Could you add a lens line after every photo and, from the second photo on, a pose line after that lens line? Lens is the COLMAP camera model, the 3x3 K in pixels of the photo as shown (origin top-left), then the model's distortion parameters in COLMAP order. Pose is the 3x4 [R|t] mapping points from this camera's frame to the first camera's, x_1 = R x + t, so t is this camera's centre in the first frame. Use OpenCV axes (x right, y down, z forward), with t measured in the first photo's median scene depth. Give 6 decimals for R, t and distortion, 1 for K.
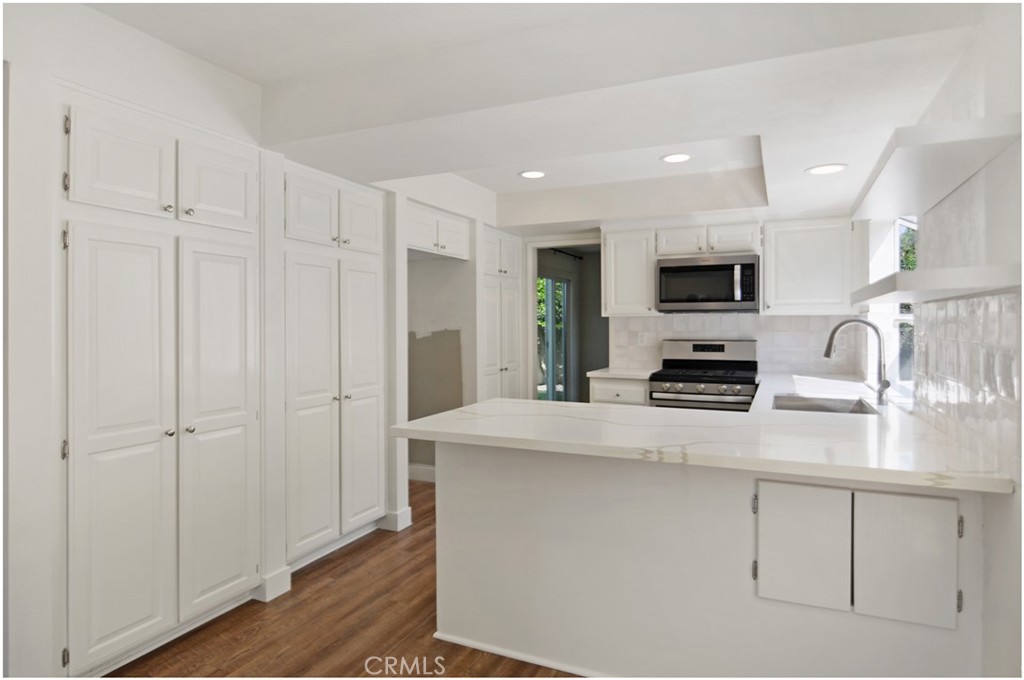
lens RADIAL K [[566.7, 0, 536.6], [0, 566.7, 334.1], [0, 0, 1]] dist [0.001708, -0.014671]
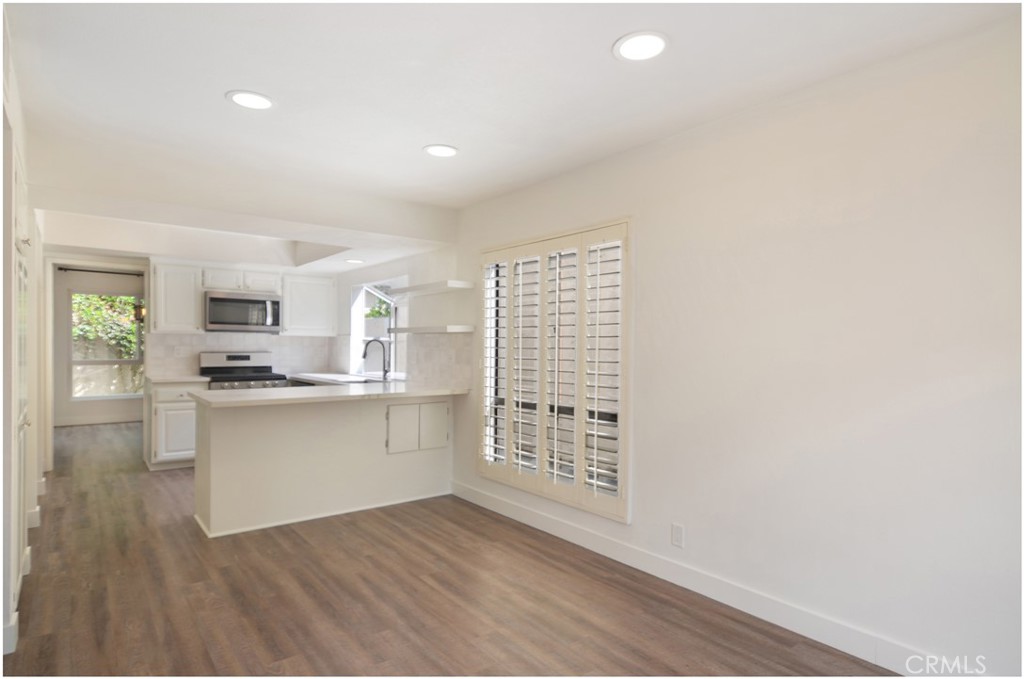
lens RADIAL K [[562.1, 0, 513.9], [0, 562.1, 352.5], [0, 0, 1]] dist [0.020621, -0.000763]
pose [[0.476837, -0.003502, 0.878985, -0.643955], [0.001922, 0.999994, 0.002941, 0.009410], [-0.878989, 0.000287, 0.476841, -0.273775]]
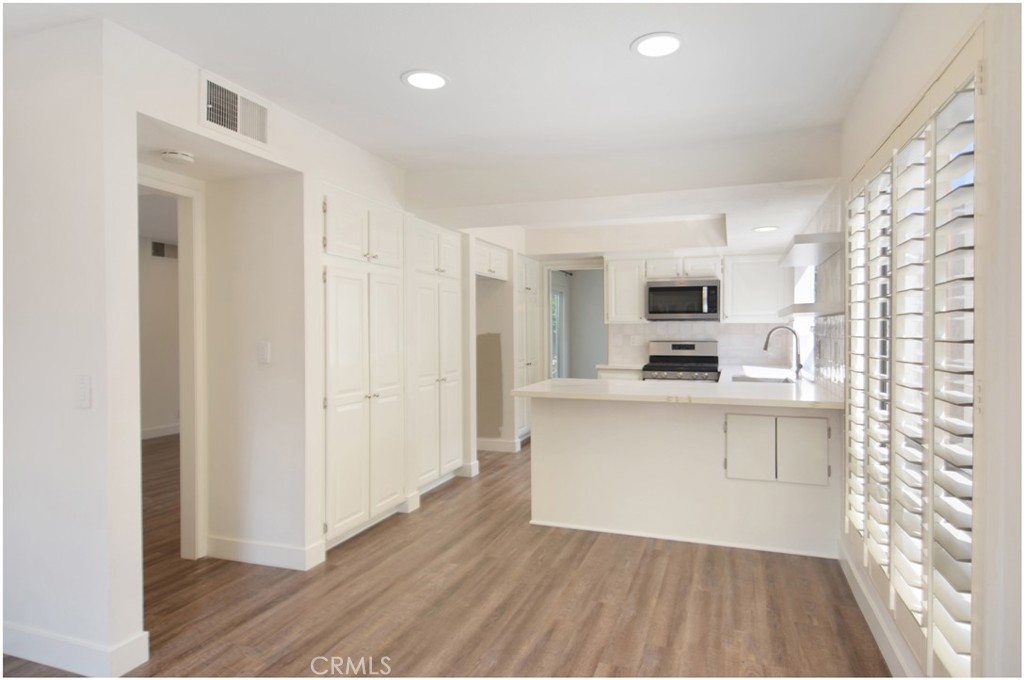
lens RADIAL K [[553.4, 0, 553.0], [0, 553.4, 340.4], [0, 0, 1]] dist [0.020592, 0.000048]
pose [[0.995244, 0.000199, 0.097415, -0.149526], [-0.000317, 0.999999, 0.001199, 0.007636], [-0.097415, -0.001224, 0.995243, -0.317949]]
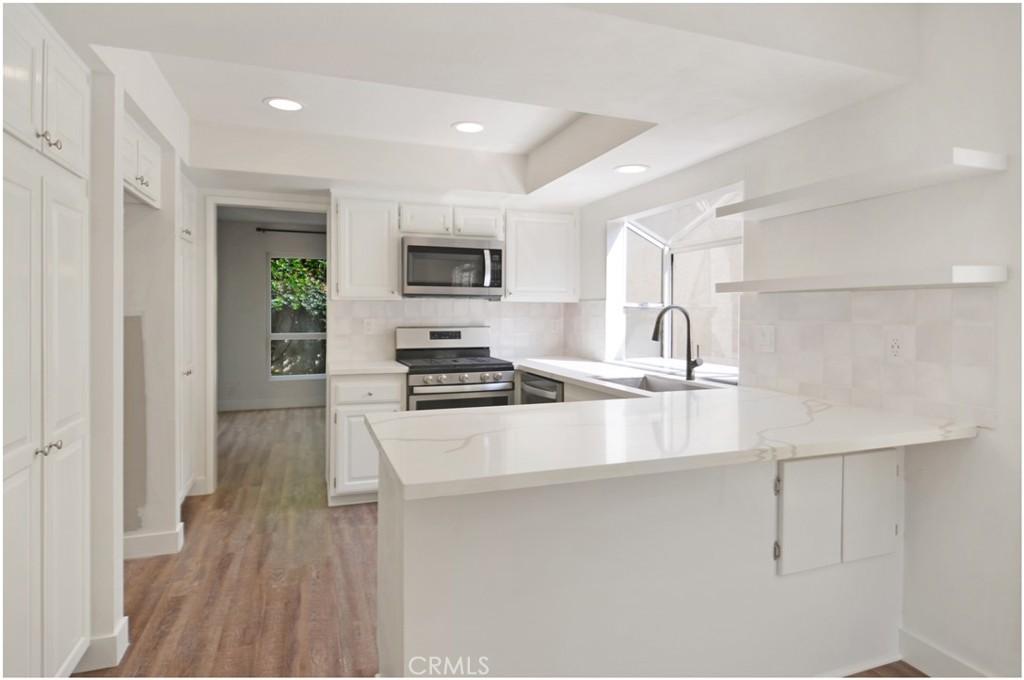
lens RADIAL K [[571.2, 0, 512.6], [0, 571.2, 314.4], [0, 0, 1]] dist [0.002963, -0.000579]
pose [[0.727994, 0.002844, 0.685577, -0.293061], [0.004566, 0.999949, -0.008996, -0.001149], [-0.685568, 0.009679, 0.727944, 0.250751]]
